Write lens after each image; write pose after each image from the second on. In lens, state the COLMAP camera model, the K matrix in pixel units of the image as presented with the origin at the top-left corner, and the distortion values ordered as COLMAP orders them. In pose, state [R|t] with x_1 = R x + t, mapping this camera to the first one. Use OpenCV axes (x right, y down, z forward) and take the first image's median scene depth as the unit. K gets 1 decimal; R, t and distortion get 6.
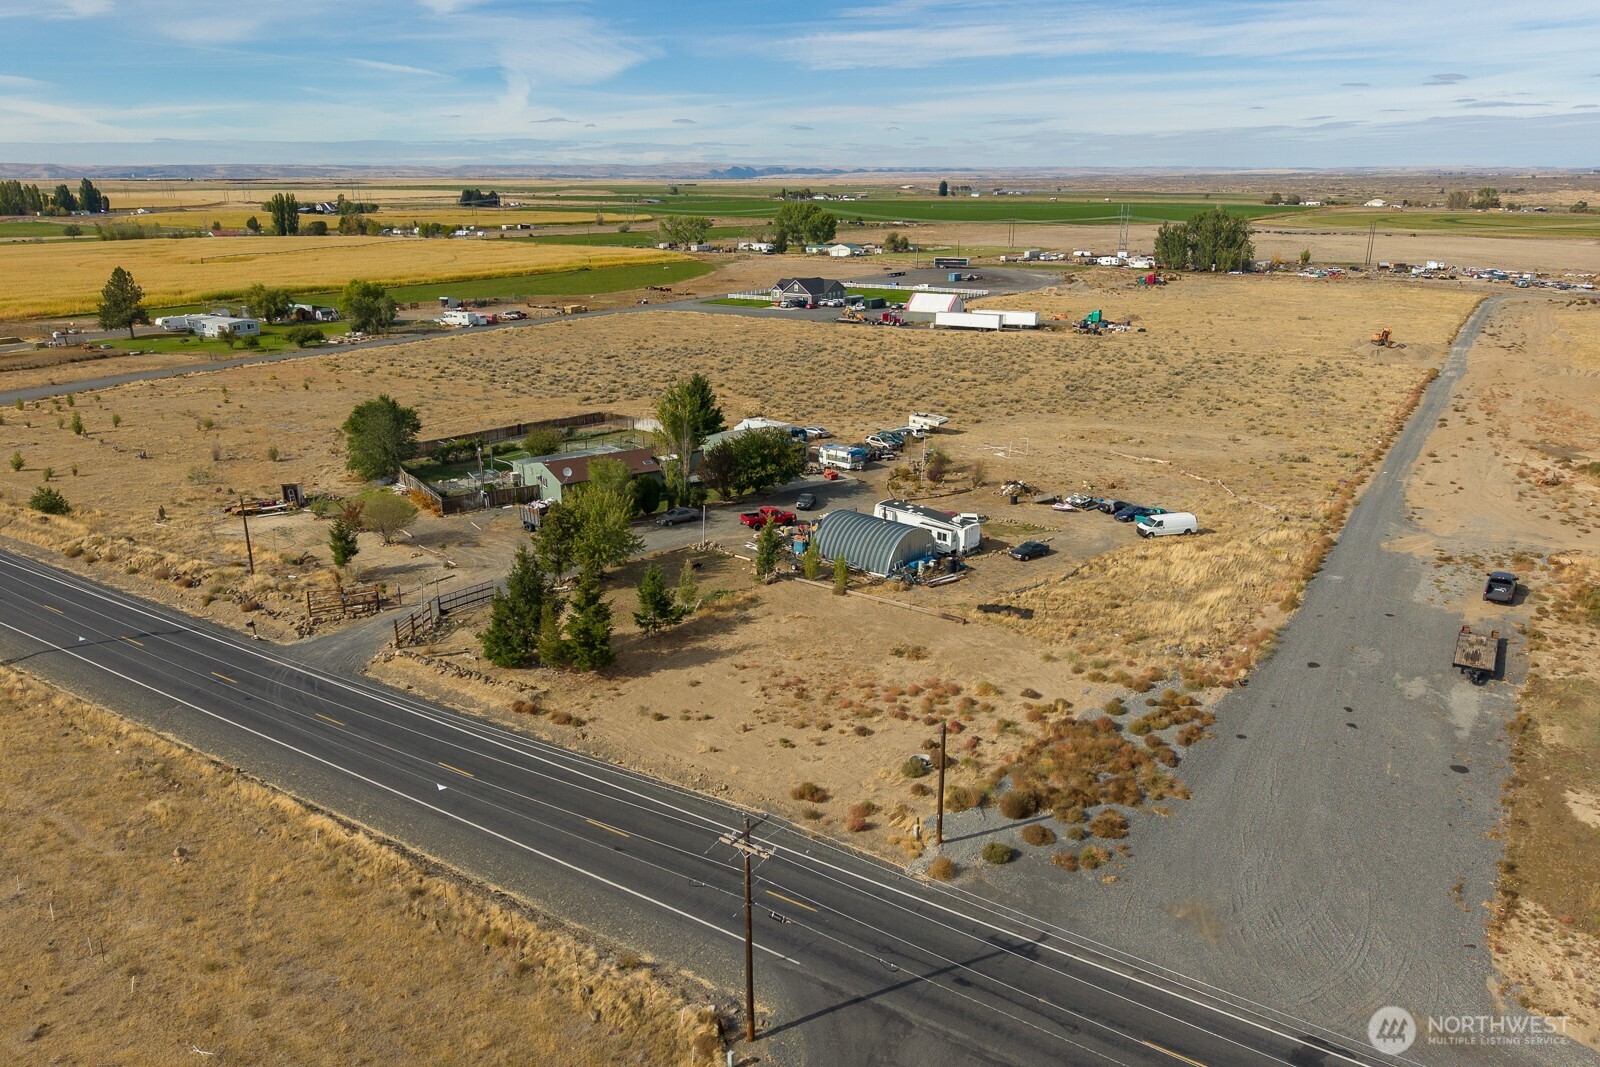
lens RADIAL K [[1131.5, 0, 788.3], [0, 1131.5, 533.0], [0, 0, 1]] dist [0.092254, -0.143998]
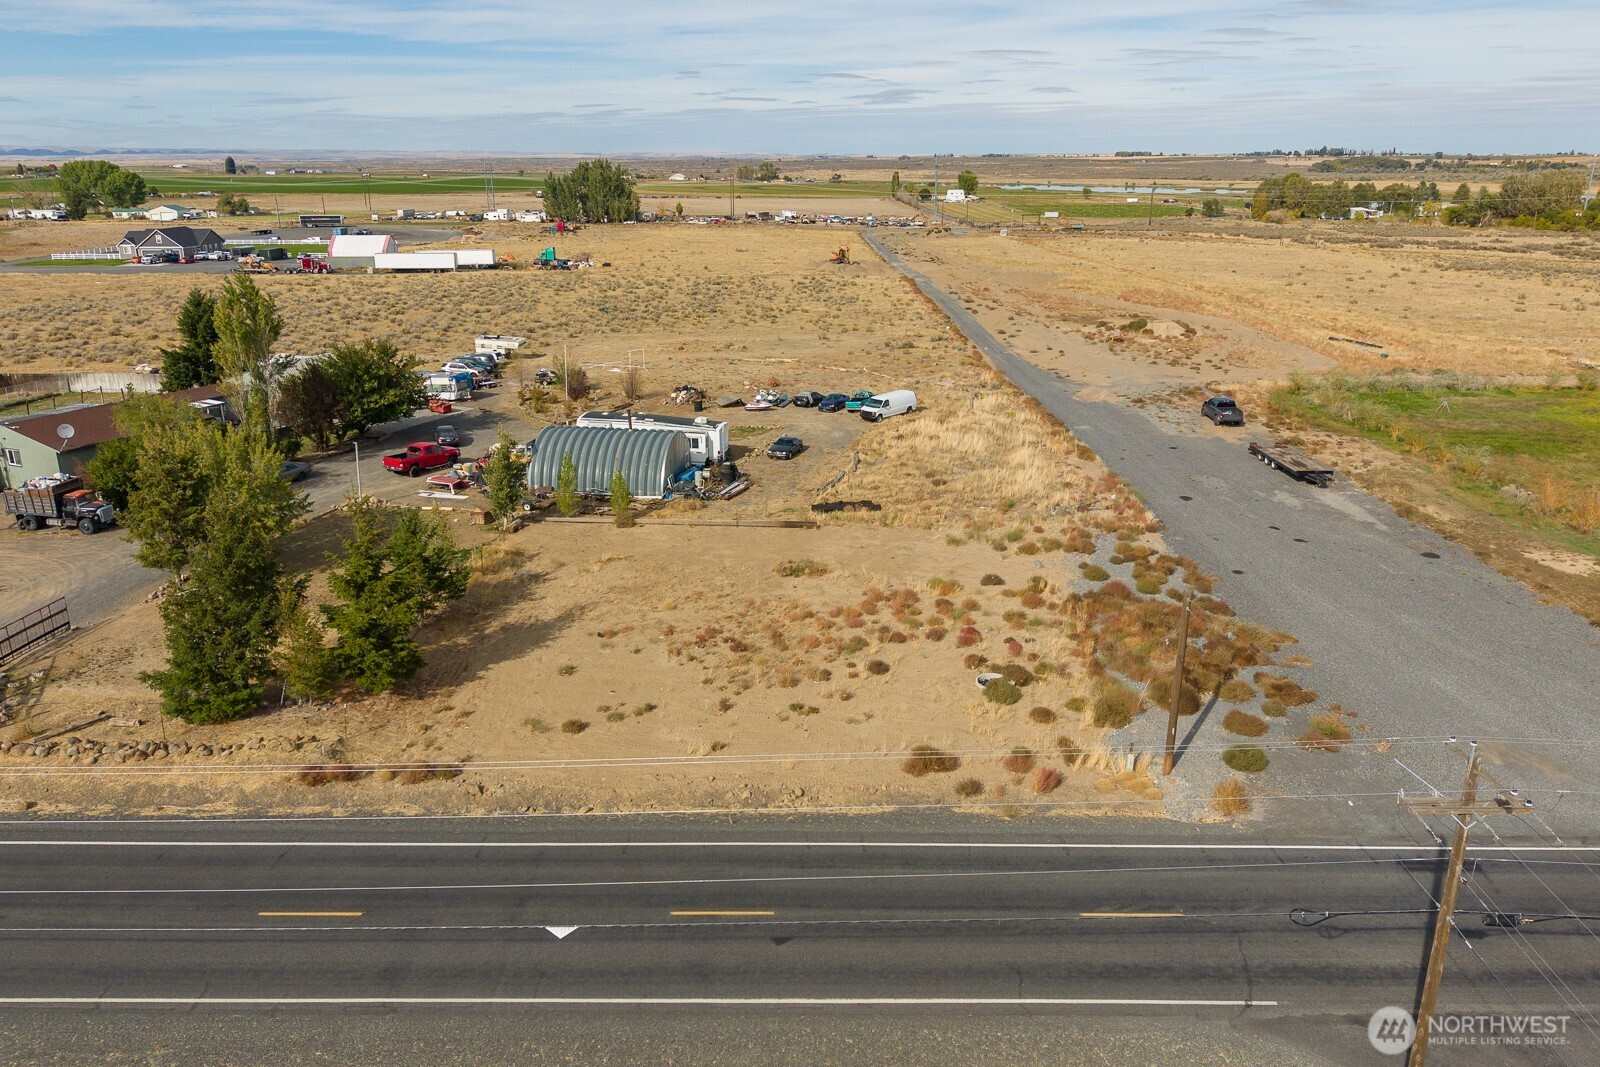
lens RADIAL K [[1122.2, 0, 796.9], [0, 1122.2, 593.5], [0, 0, 1]] dist [0.035058, -0.038602]
pose [[0.836668, -0.193006, 0.512577, -0.216077], [0.160332, 0.981165, 0.107741, 0.033685], [-0.523717, -0.007961, 0.851855, 0.305815]]
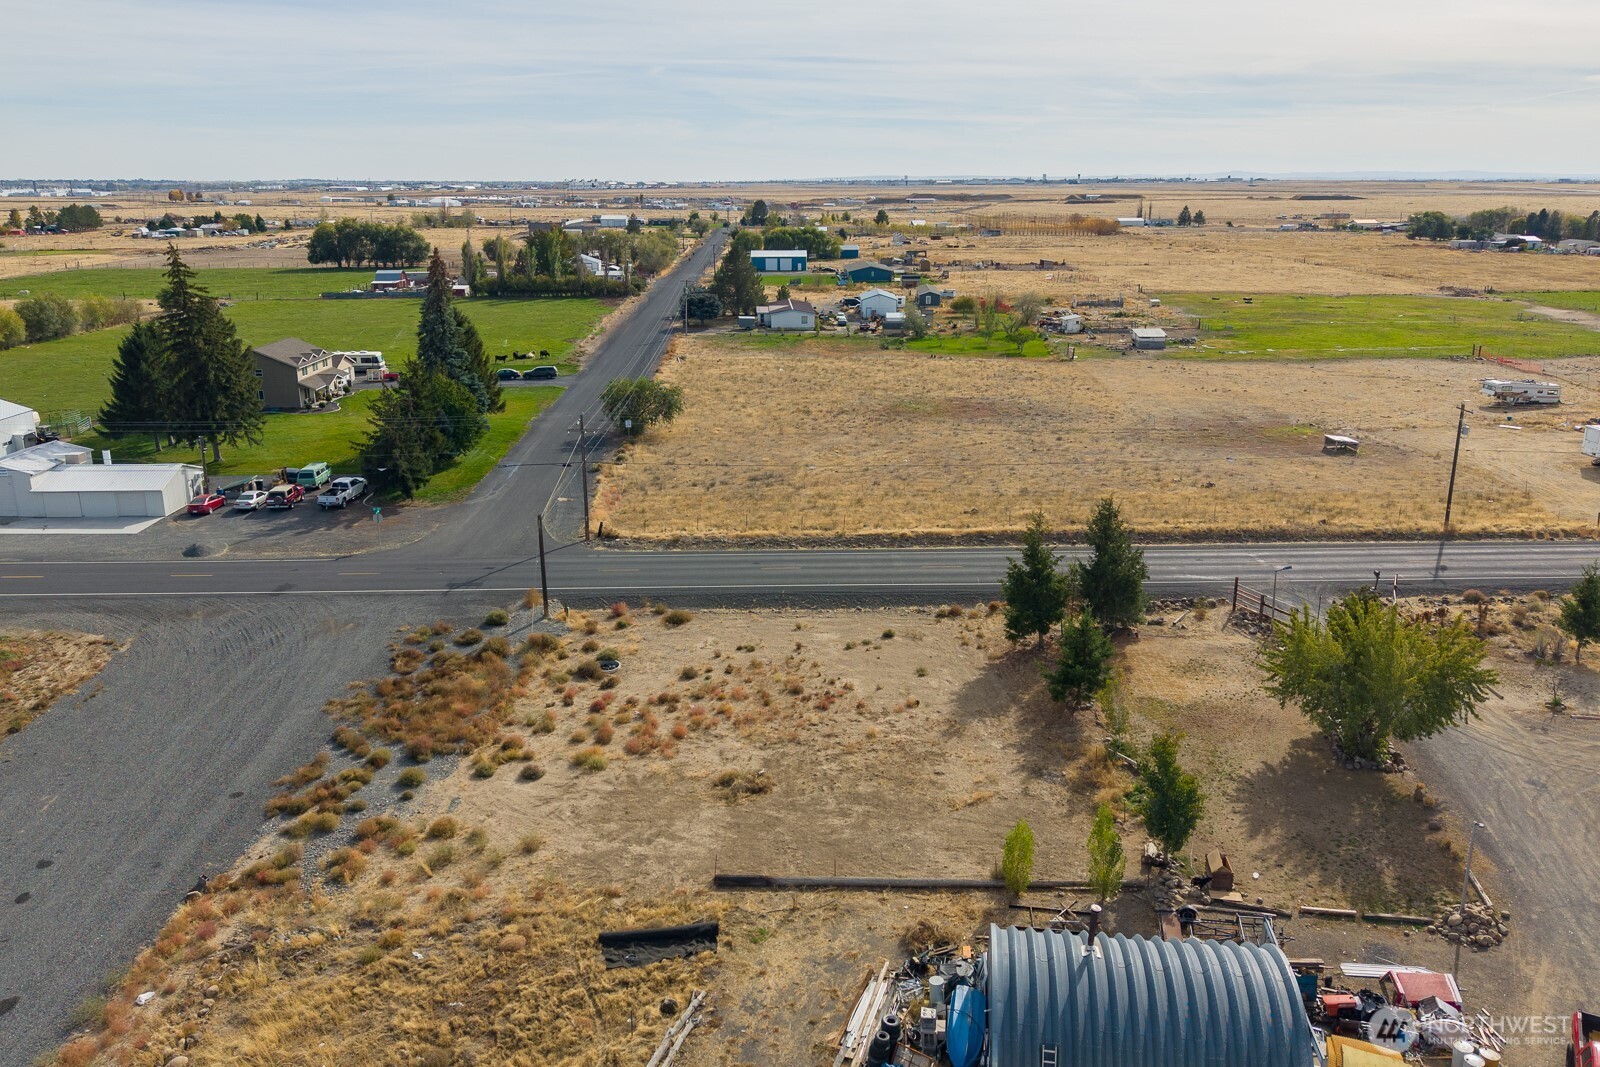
lens RADIAL K [[1150.7, 0, 809.9], [0, 1150.7, 484.2], [0, 0, 1]] dist [0.051217, -0.075955]
pose [[-0.812937, 0.152653, -0.561987, 0.329866], [-0.168282, 0.862284, 0.477648, -0.283153], [0.557507, 0.482870, -0.675294, 1.098191]]
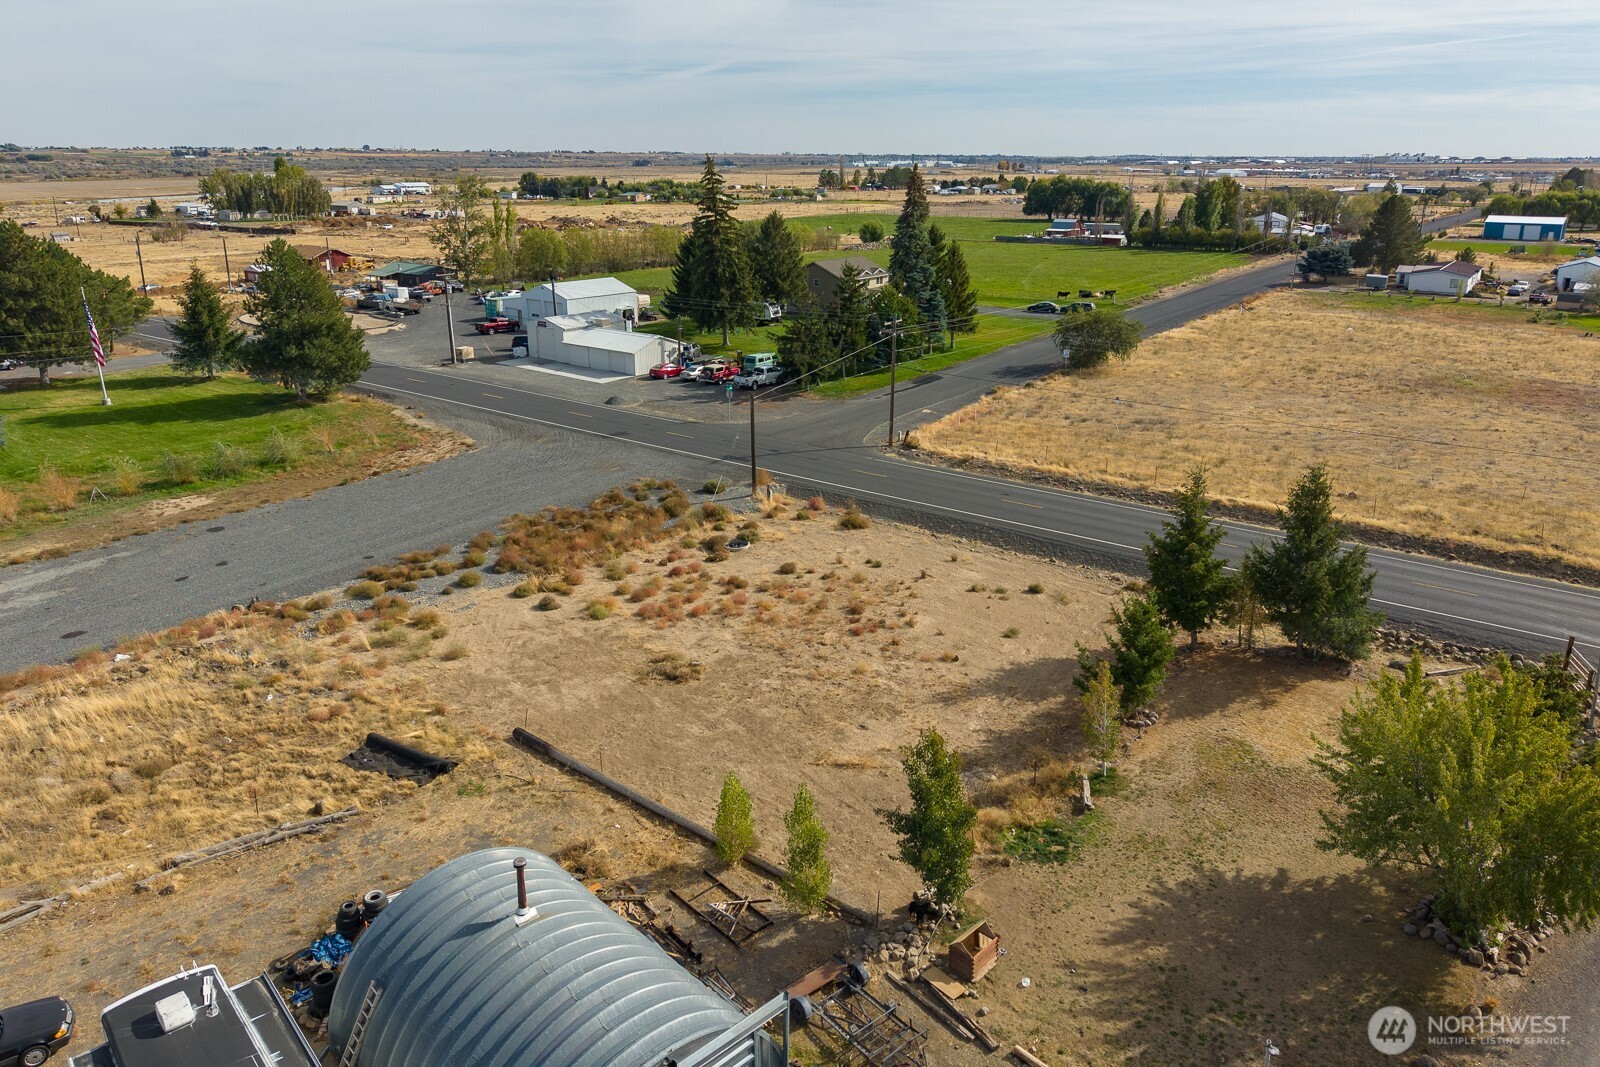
lens RADIAL K [[1078.6, 0, 805.6], [0, 1078.6, 508.5], [0, 0, 1]] dist [0.035345, -0.042540]
pose [[-0.998530, -0.013571, 0.052470, 0.006046], [0.019219, 0.816559, 0.576943, -0.231106], [-0.050675, 0.577103, -0.815098, 1.125098]]
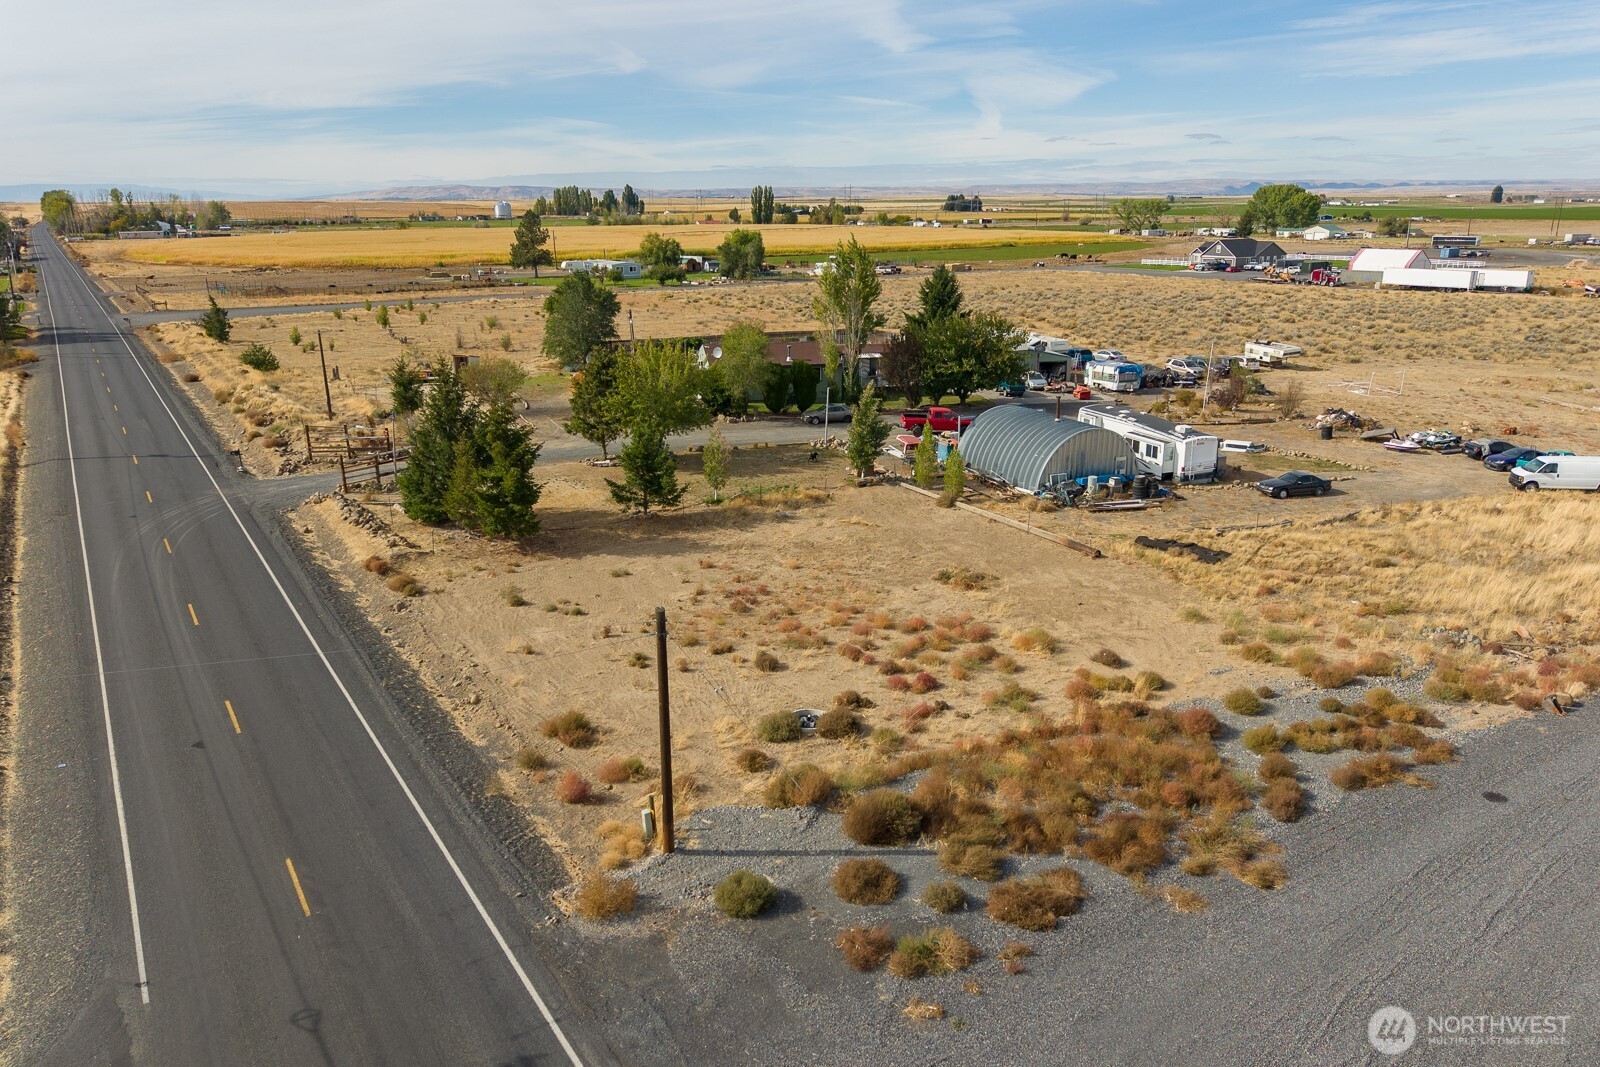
lens RADIAL K [[1128.8, 0, 794.9], [0, 1128.8, 537.1], [0, 0, 1]] dist [0.024406, -0.019944]
pose [[0.915615, 0.111638, -0.386245, 0.205416], [-0.114979, 0.993262, 0.014523, 0.067210], [0.385264, 0.031113, 0.922282, 0.312552]]
